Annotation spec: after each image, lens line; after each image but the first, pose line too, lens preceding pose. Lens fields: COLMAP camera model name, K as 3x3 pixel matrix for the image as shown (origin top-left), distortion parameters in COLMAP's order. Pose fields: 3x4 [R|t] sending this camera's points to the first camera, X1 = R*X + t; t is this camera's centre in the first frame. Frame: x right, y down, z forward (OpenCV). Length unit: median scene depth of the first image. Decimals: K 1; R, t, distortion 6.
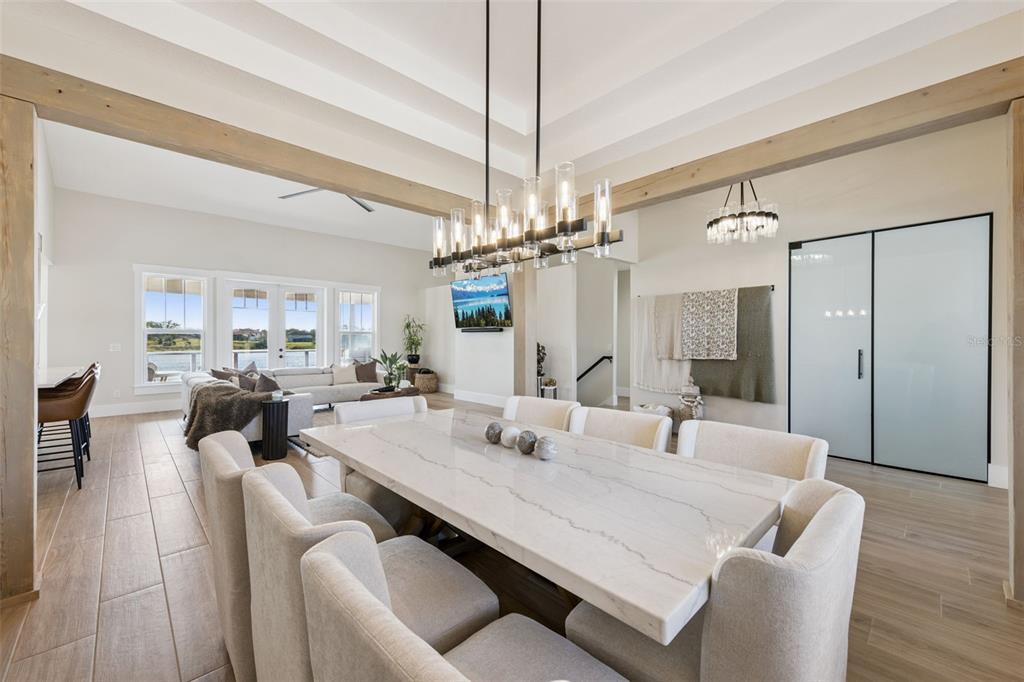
lens RADIAL K [[406.9, 0, 509.8], [0, 406.9, 339.2], [0, 0, 1]] dist [0.001453, 0.000701]
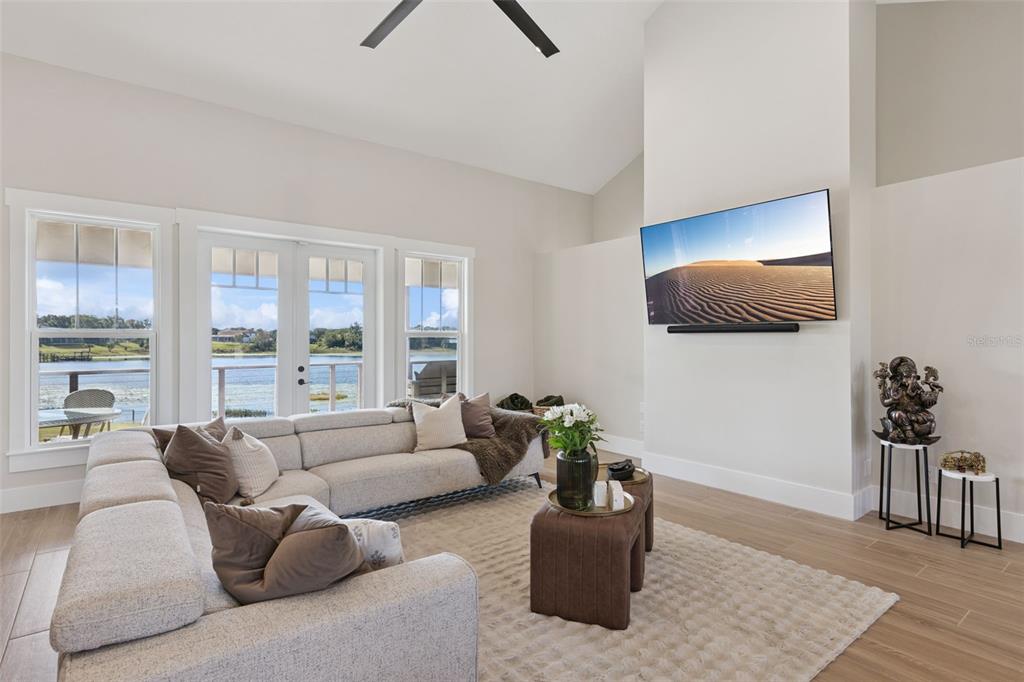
lens RADIAL K [[523.7, 0, 514.3], [0, 523.7, 339.4], [0, 0, 1]] dist [-0.004196, -0.000426]
pose [[0.993874, -0.002509, -0.110491, -0.230701], [0.002693, 0.999995, 0.001521, -0.011089], [0.110487, -0.001810, 0.993876, 0.388207]]
